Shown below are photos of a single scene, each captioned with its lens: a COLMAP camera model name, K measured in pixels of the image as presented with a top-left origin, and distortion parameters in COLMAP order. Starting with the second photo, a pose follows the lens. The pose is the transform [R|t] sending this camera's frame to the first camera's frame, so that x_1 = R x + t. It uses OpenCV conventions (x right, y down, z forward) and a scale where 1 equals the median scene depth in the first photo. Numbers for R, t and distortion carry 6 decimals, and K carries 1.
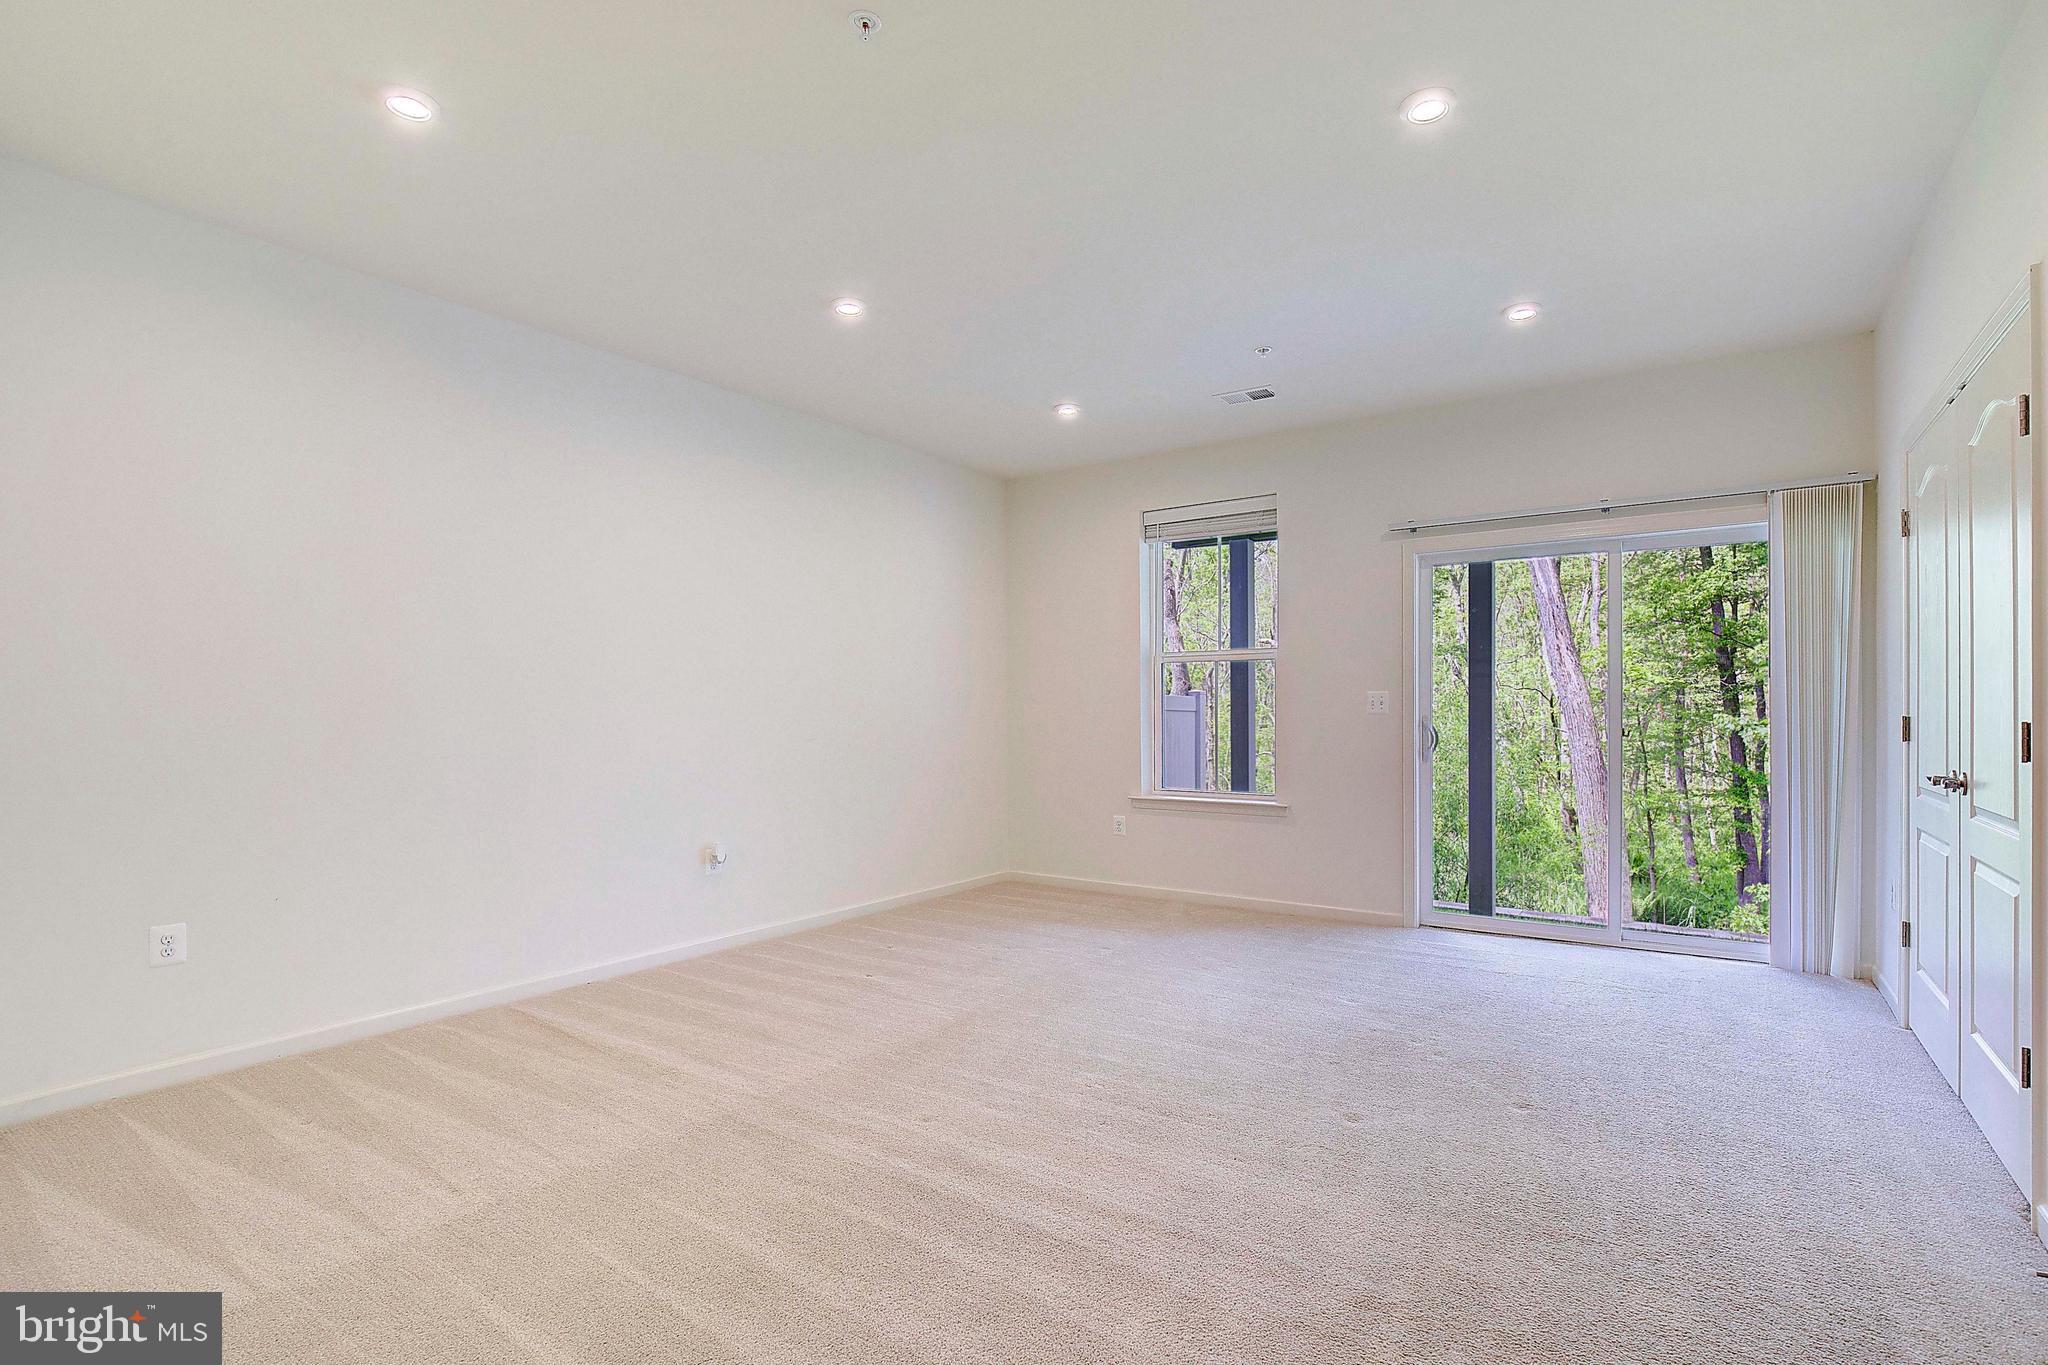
lens RADIAL K [[948.3, 0, 1042.4], [0, 948.3, 689.1], [0, 0, 1]] dist [-0.029117, 0.001175]
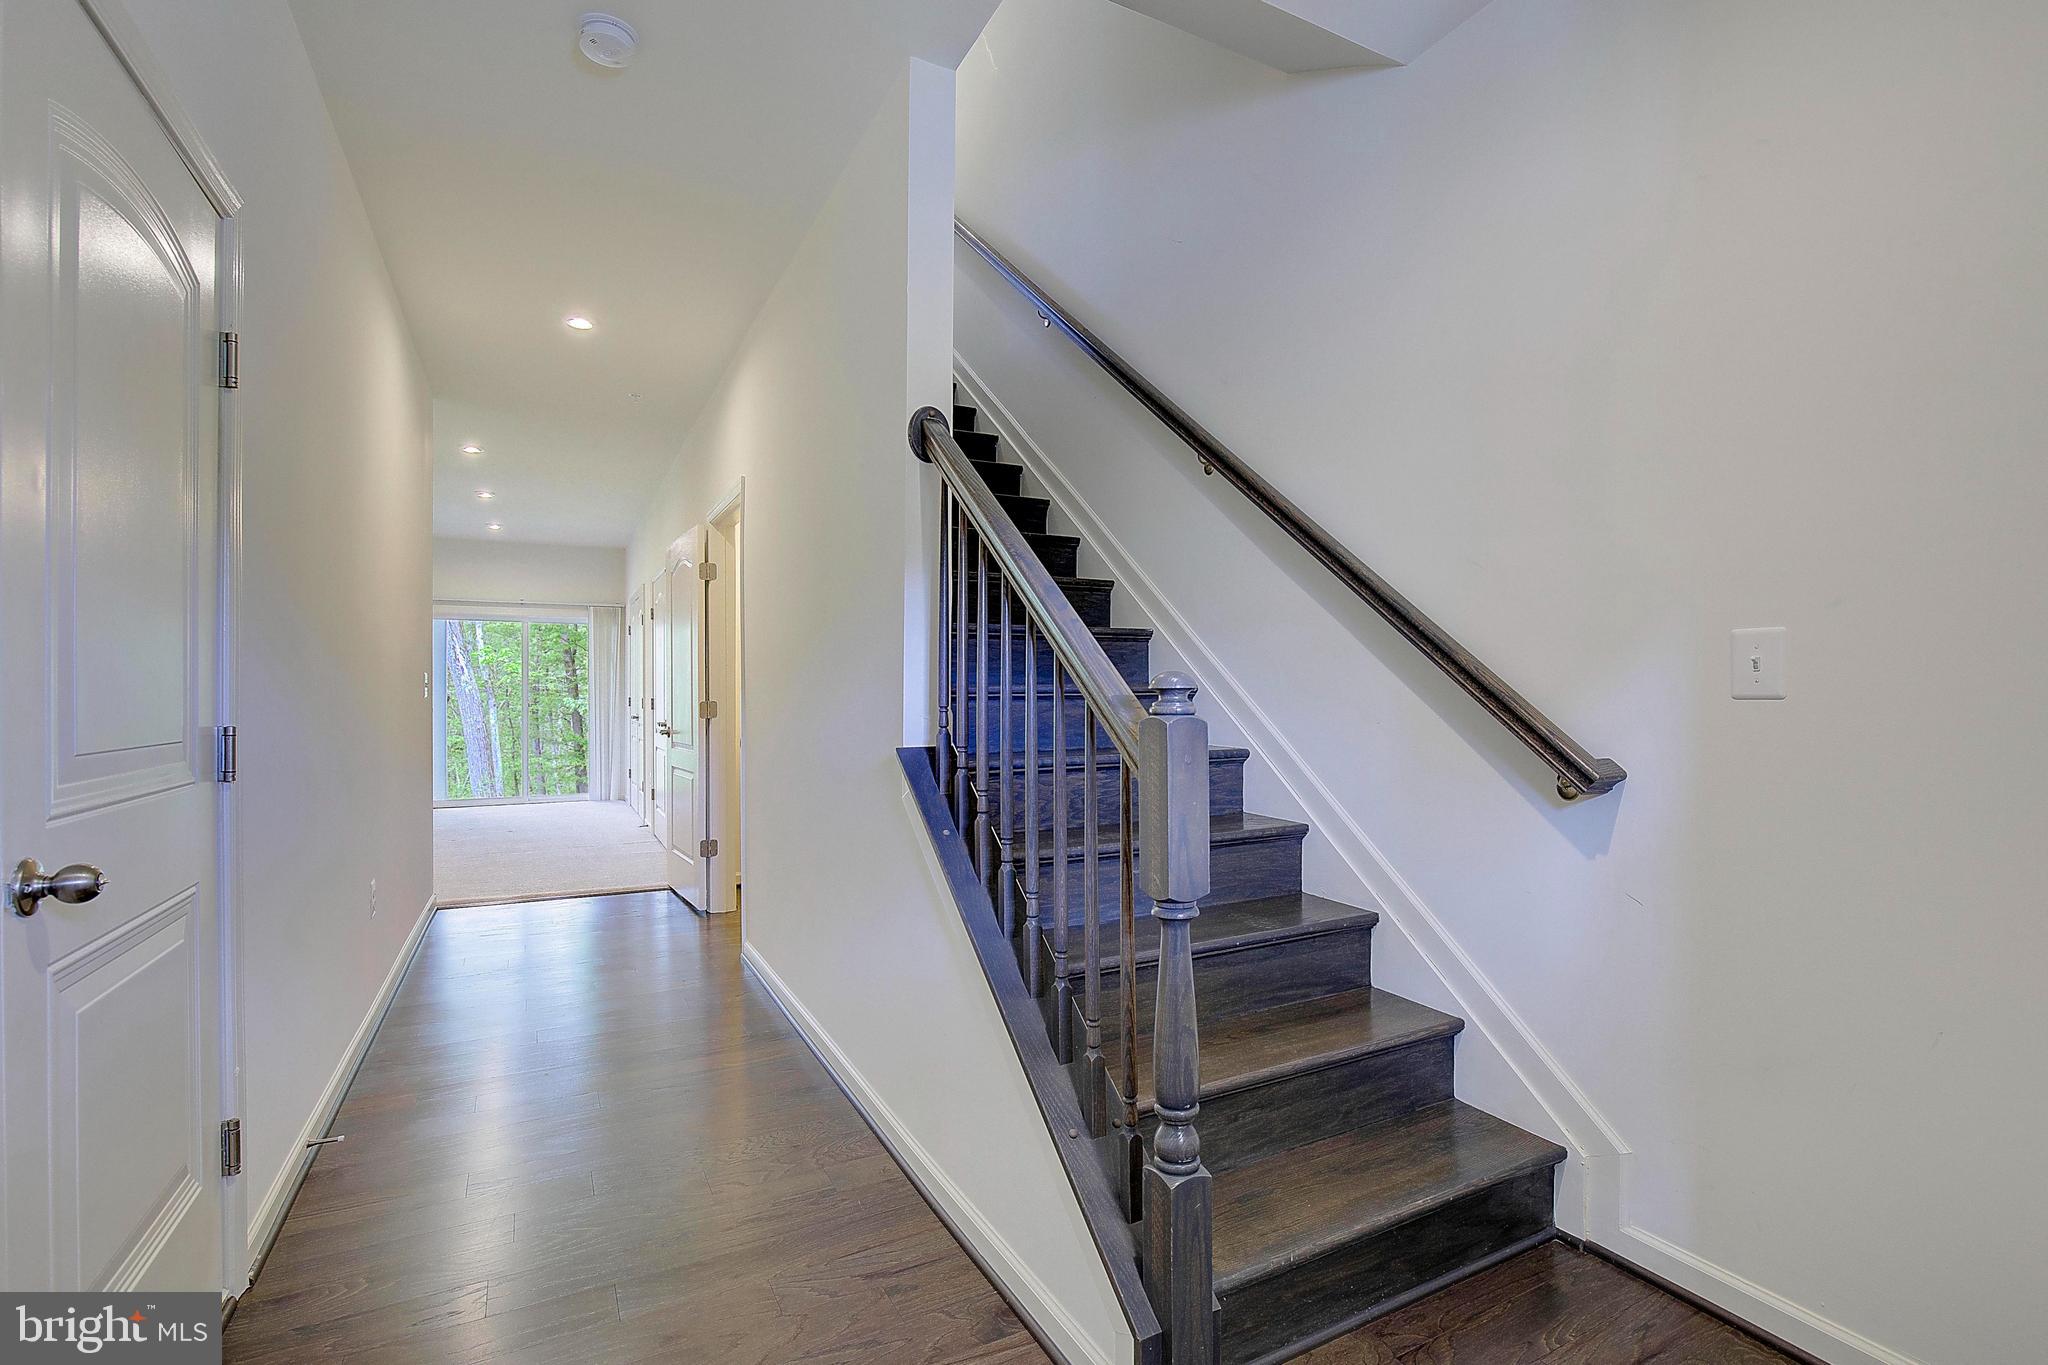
lens RADIAL K [[948.3, 0, 1042.4], [0, 948.3, 689.1], [0, 0, 1]] dist [-0.029117, 0.001175]
pose [[0.455363, 0.001051, 0.890305, -0.345945], [-0.014126, 0.999882, 0.006044, -0.008247], [-0.890194, -0.015328, 0.455325, -0.468324]]
